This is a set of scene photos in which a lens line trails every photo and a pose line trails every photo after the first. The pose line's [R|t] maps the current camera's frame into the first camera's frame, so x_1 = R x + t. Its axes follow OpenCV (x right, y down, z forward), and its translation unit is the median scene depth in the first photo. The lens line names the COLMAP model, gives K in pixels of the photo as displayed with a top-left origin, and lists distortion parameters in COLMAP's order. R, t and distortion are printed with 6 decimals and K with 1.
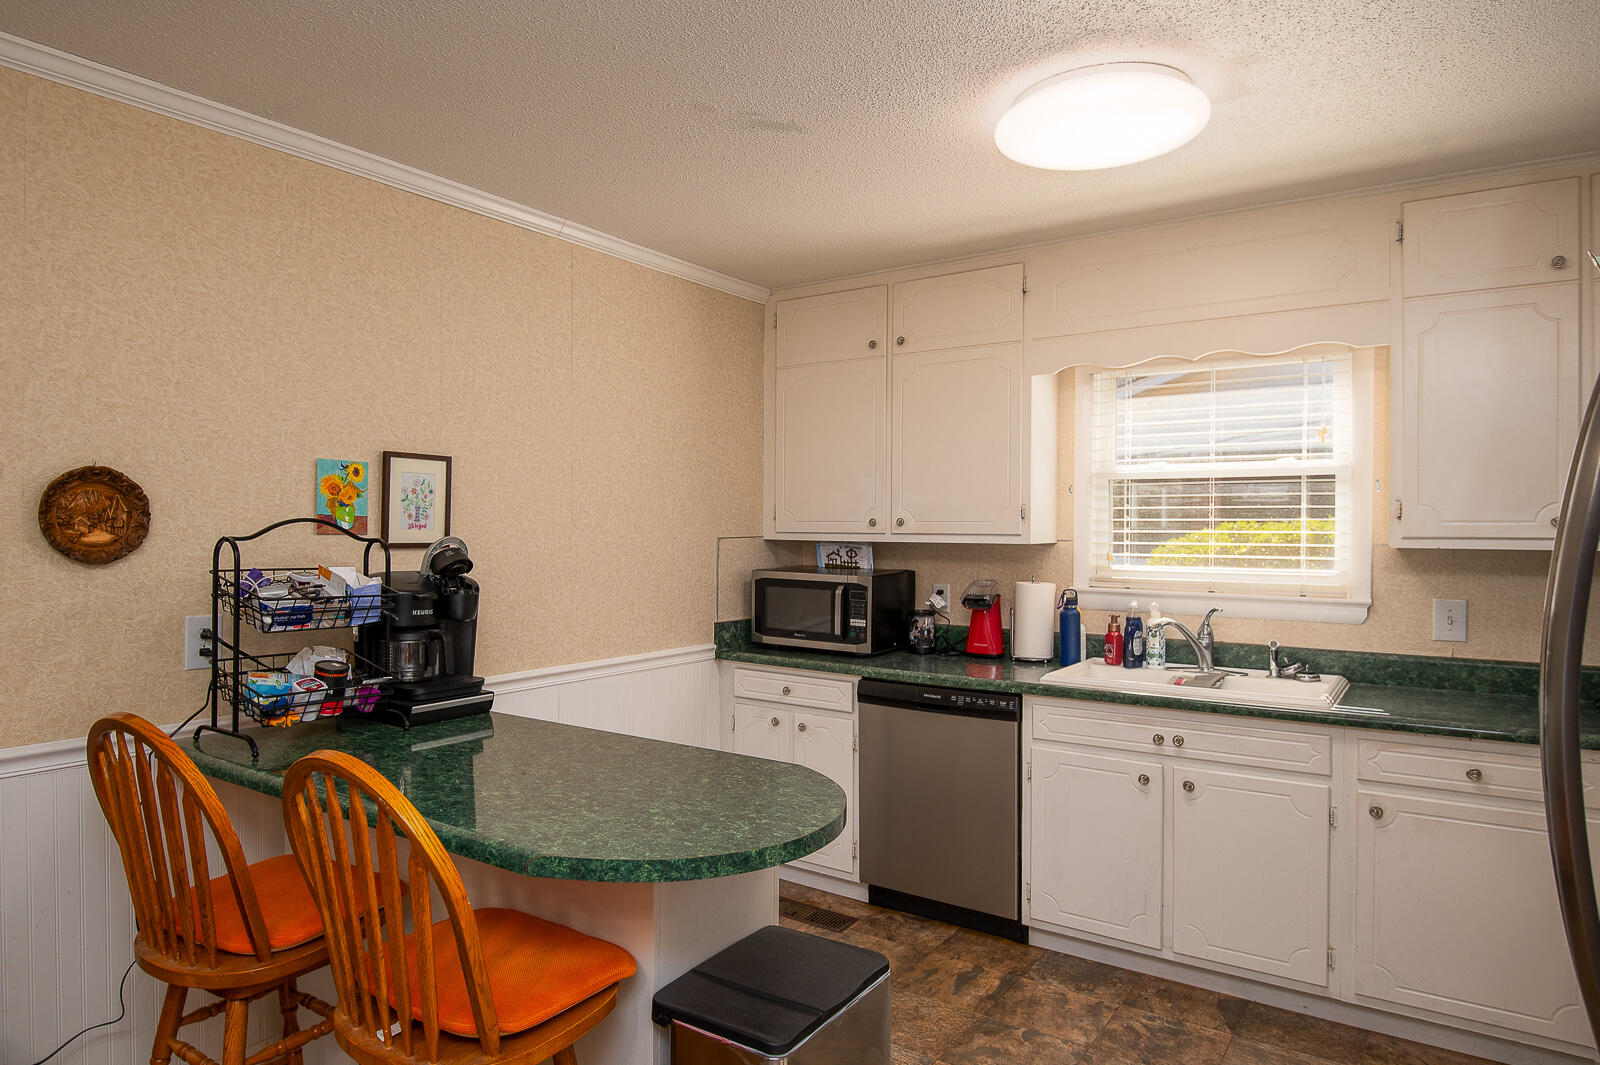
lens RADIAL K [[989.0, 0, 726.3], [0, 989.0, 534.6], [0, 0, 1]] dist [-0.004820, -0.003664]
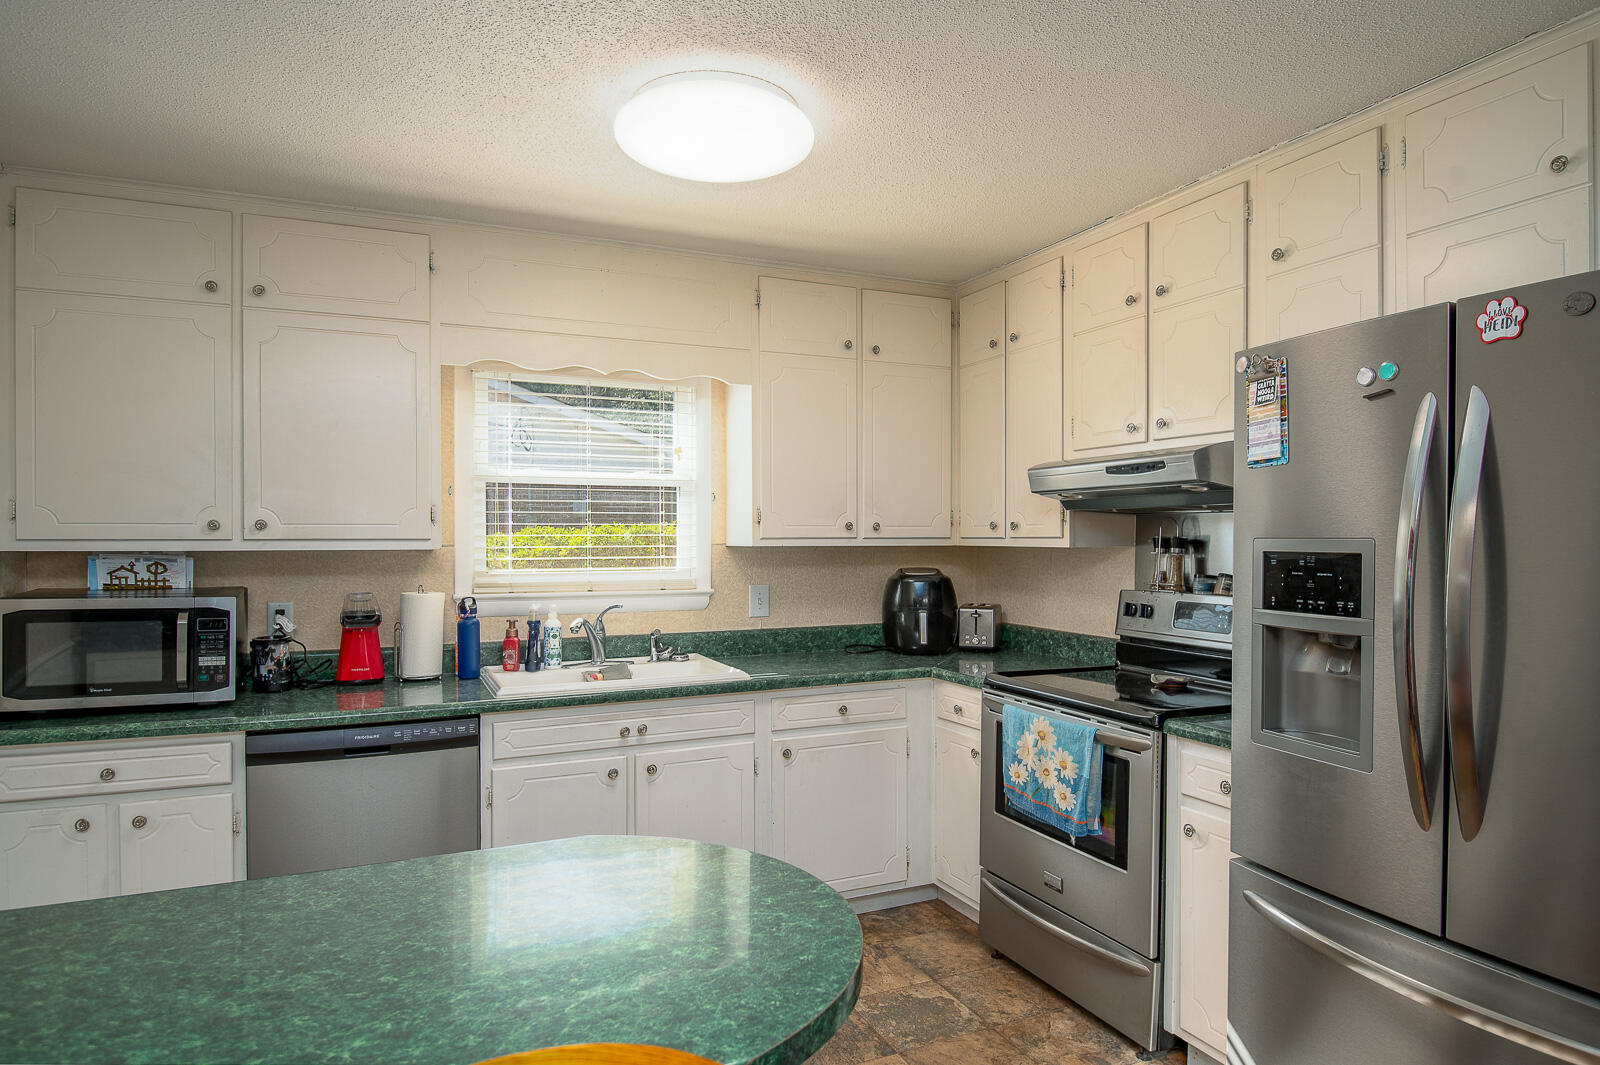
lens RADIAL K [[931.1, 0, 810.1], [0, 931.1, 547.6], [0, 0, 1]] dist [-0.000251, -0.001203]
pose [[0.481528, -0.015170, 0.876299, -0.281884], [0.011164, 0.999875, 0.011175, 0.002001], [-0.876360, 0.004402, 0.481637, 0.297667]]
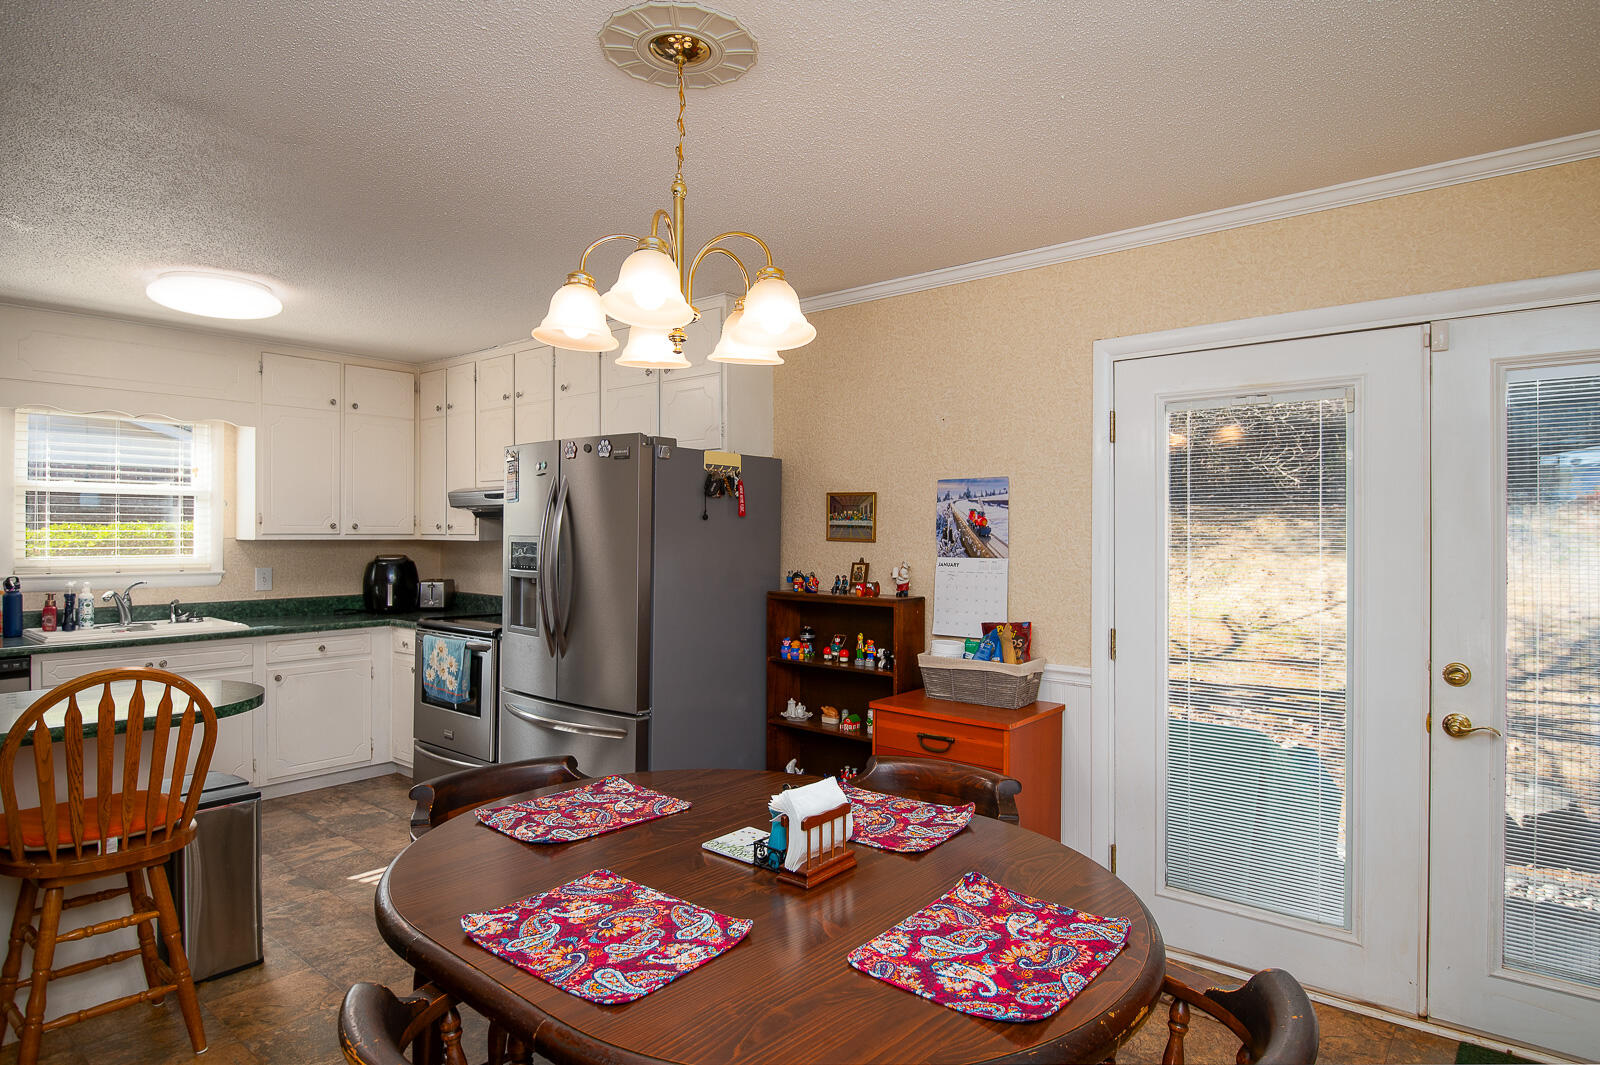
lens RADIAL K [[890.3, 0, 800.0], [0, 890.3, 532.5], [0, 0, 1]] dist [0.000087, -0.021171]
pose [[0.058778, -0.004256, 0.998262, -0.747135], [0.004886, 0.999980, 0.003976, -0.001310], [-0.998259, 0.004643, 0.058798, -0.081262]]
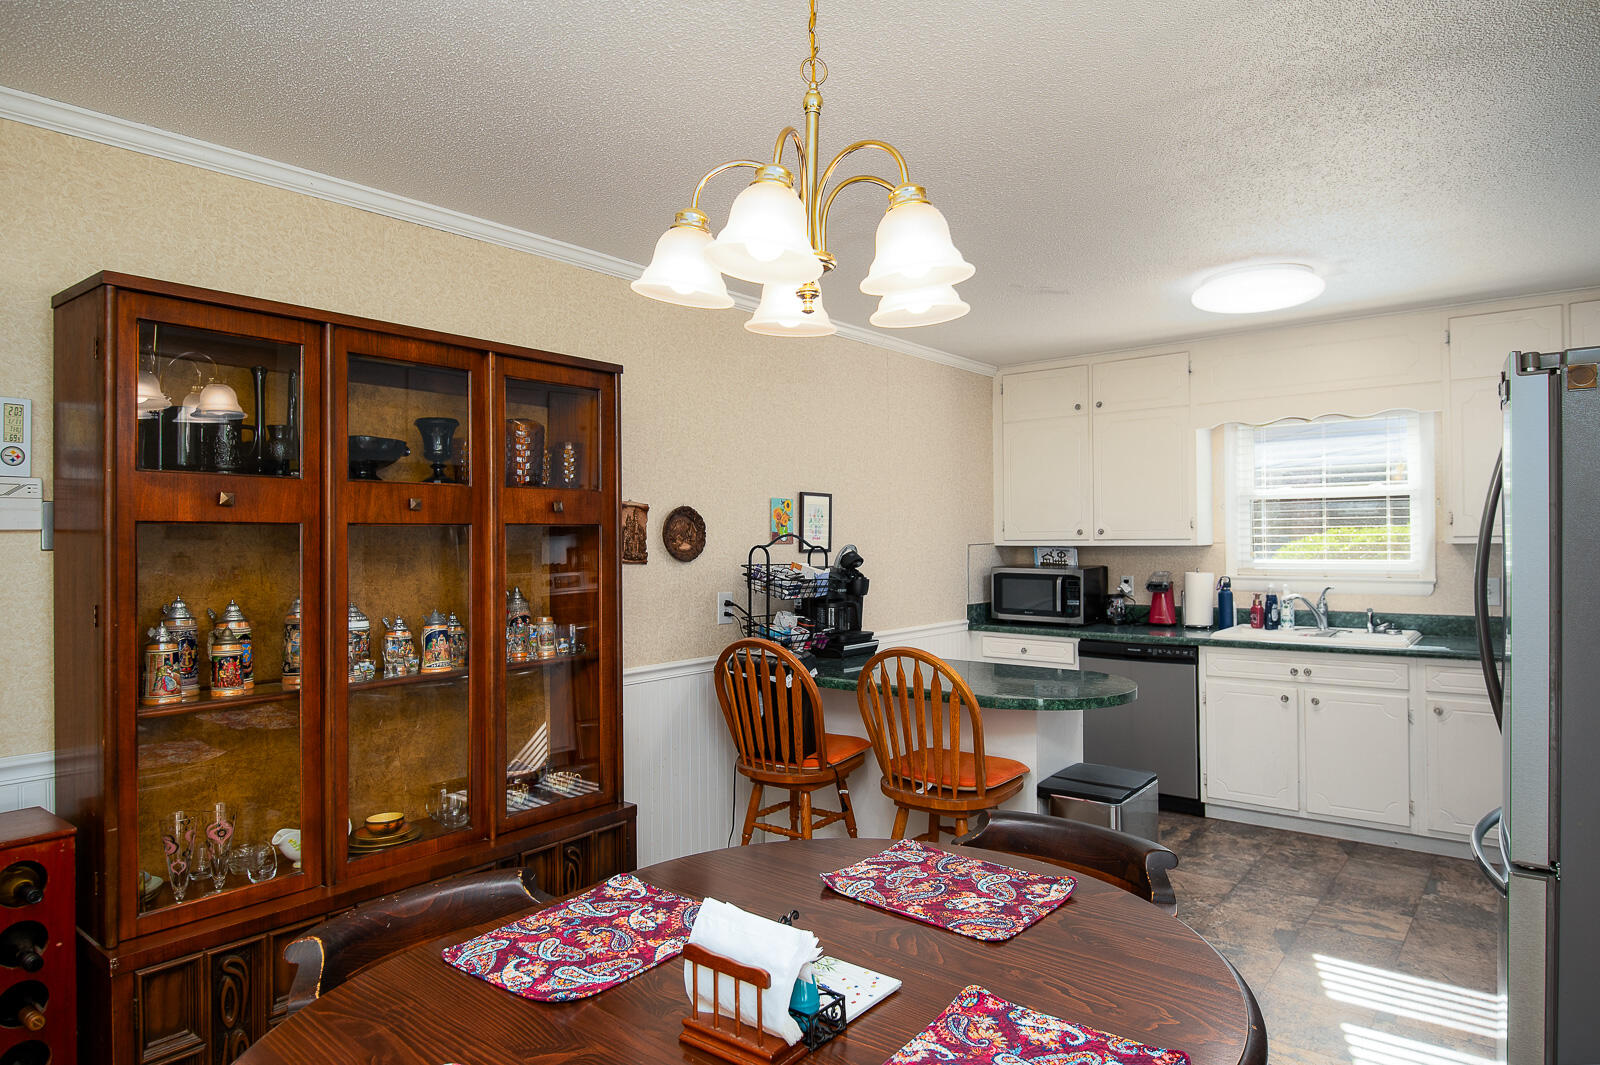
lens RADIAL K [[941.3, 0, 800.0], [0, 941.3, 532.5], [0, 0, 1]] dist [-0.011601, -0.001556]
pose [[0.999169, -0.014083, -0.038255, -0.225390], [0.013508, 0.999792, -0.015265, 0.003767], [0.038462, 0.014736, 0.999151, -0.405213]]
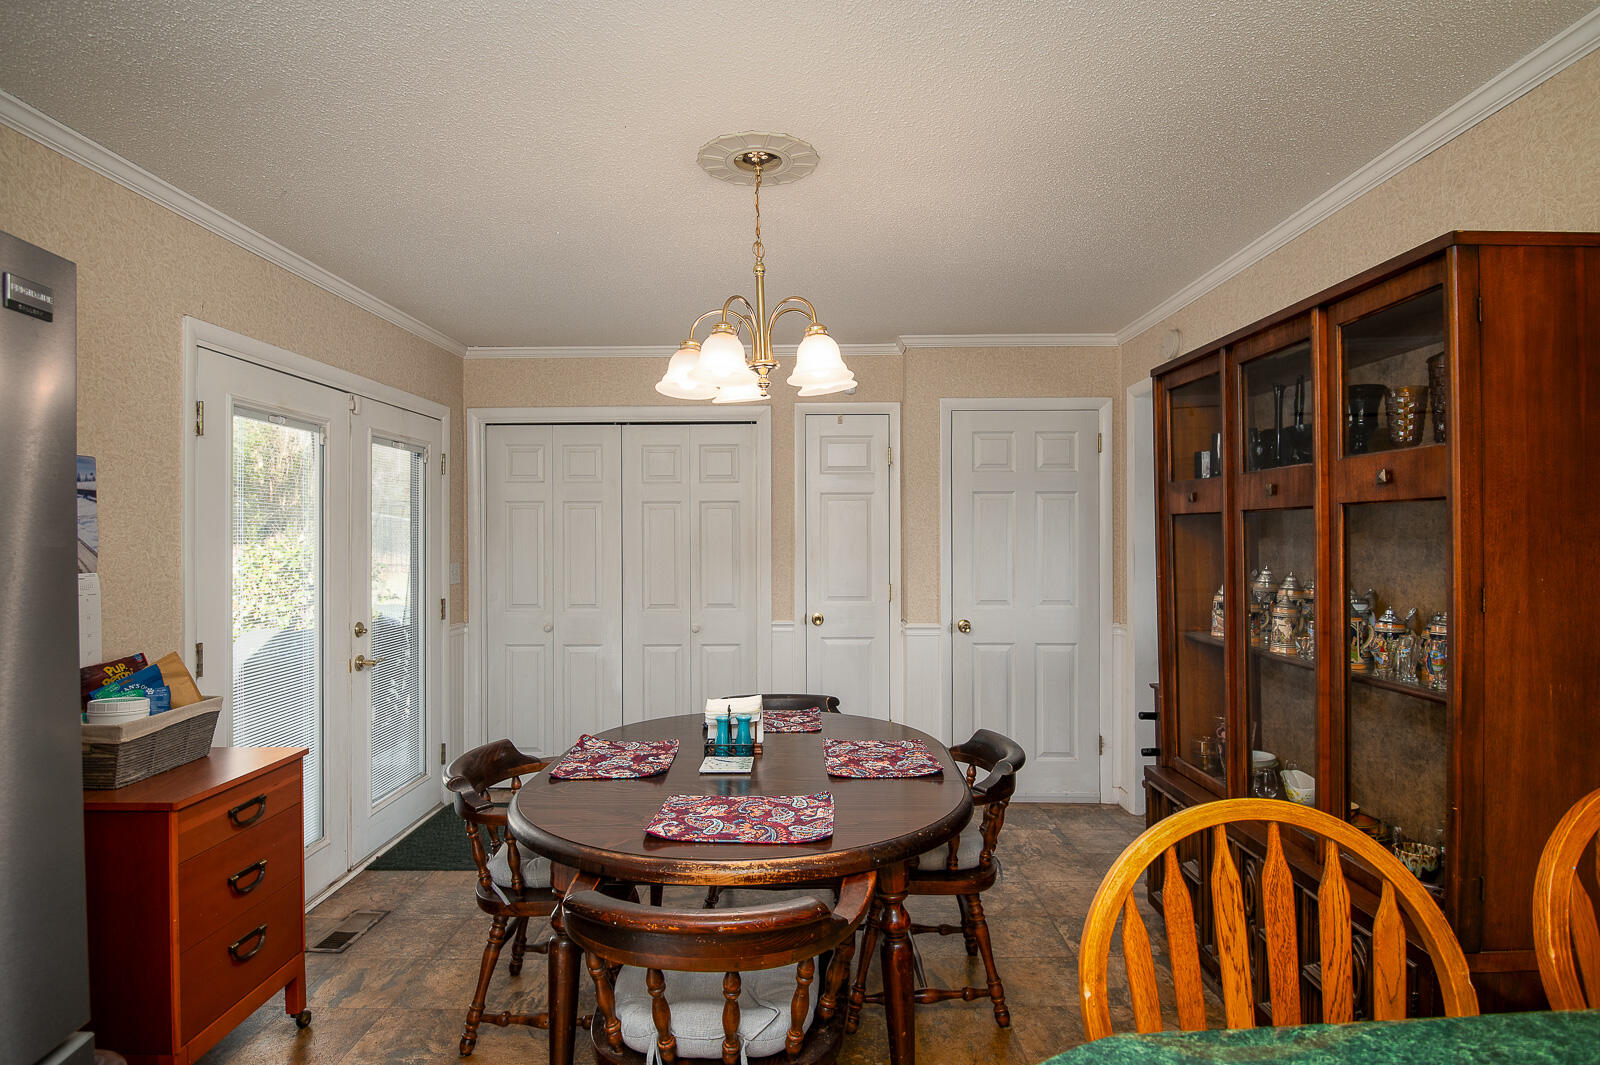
lens RADIAL K [[853.7, 0, 800.0], [0, 853.7, 532.5], [0, 0, 1]] dist [0.000883, -0.000116]
pose [[-0.802214, -0.001811, -0.597034, 0.127990], [0.000371, 0.999994, -0.003532, 0.003186], [0.597037, -0.003055, -0.802208, 0.556630]]
